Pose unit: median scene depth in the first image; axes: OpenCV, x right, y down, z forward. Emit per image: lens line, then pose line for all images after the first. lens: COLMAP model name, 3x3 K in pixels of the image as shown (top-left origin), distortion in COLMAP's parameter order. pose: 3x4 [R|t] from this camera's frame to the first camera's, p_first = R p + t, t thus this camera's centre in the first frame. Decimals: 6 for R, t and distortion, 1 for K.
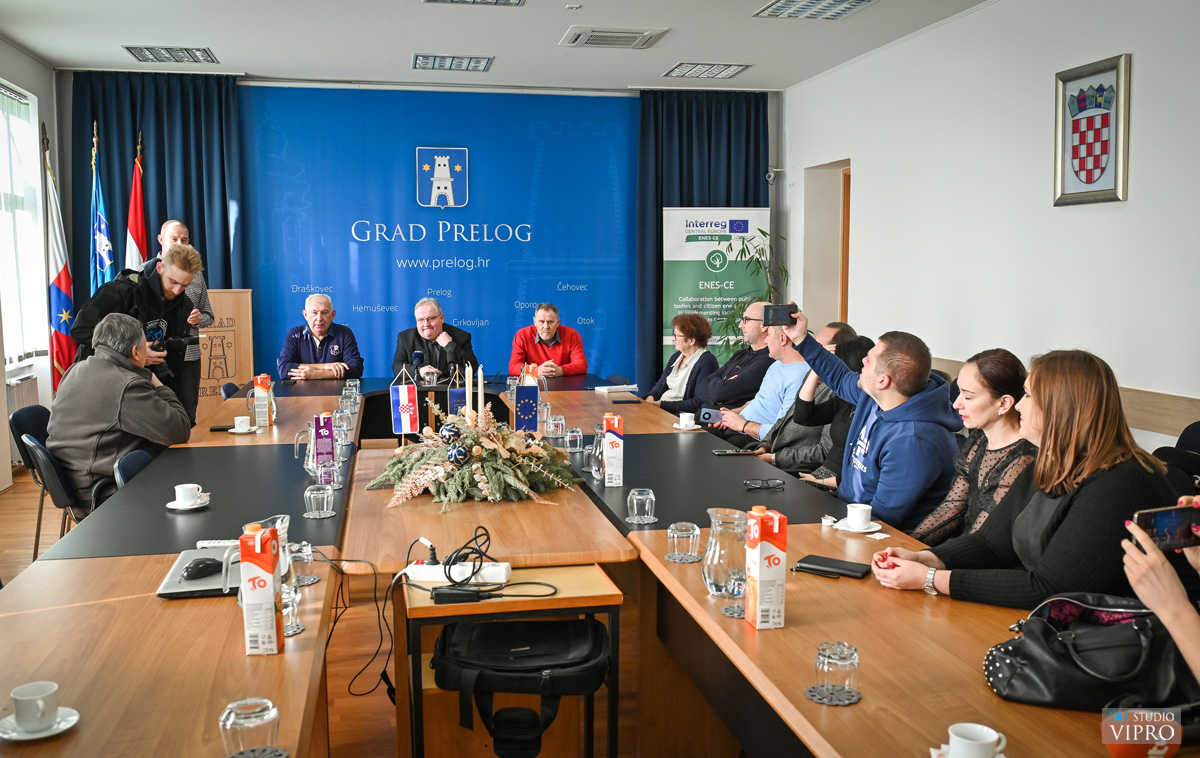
lens RADIAL K [[1111.3, 0, 600.0], [0, 1111.3, 379.0], [0, 0, 1]] dist [-0.002574, -0.000500]
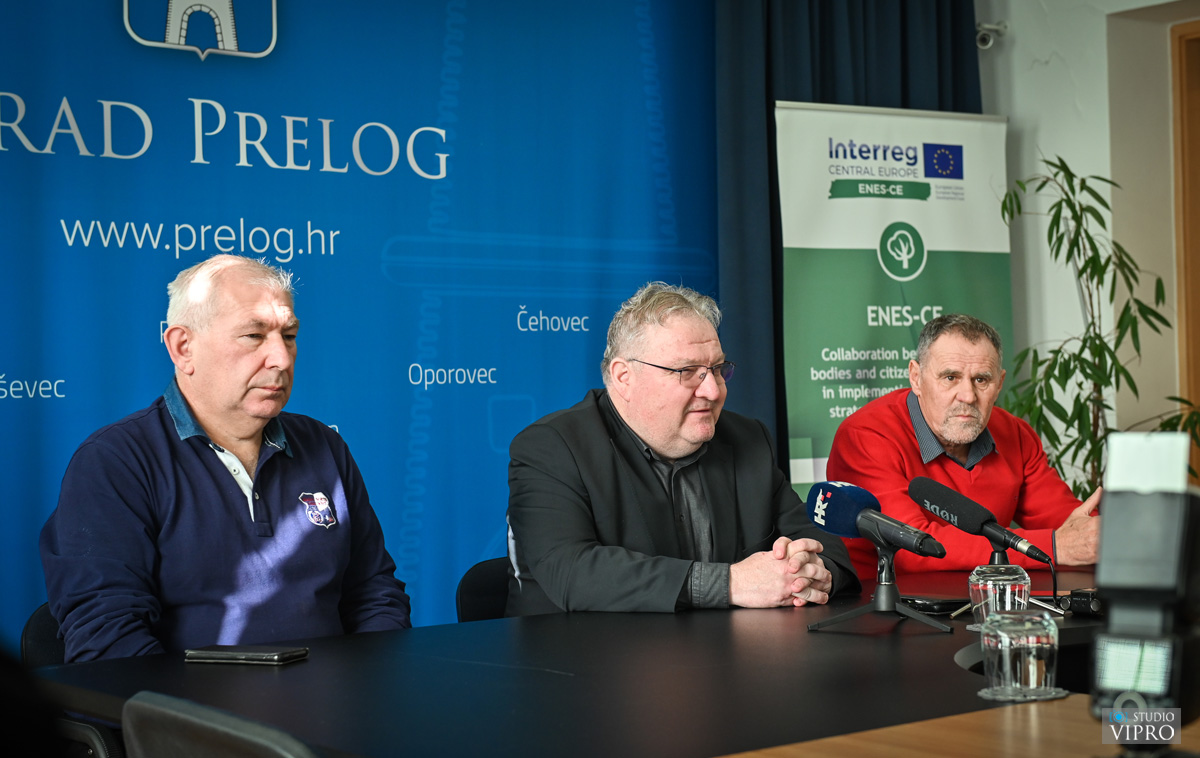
lens RADIAL K [[1926.3, 0, 600.0], [0, 1926.3, 379.0], [0, 0, 1]] dist [0.016612, 0.045889]
pose [[0.895553, -0.014593, 0.444715, -0.271660], [0.064883, 0.993062, -0.098073, -0.007734], [-0.440198, 0.116684, 0.890287, 0.480717]]
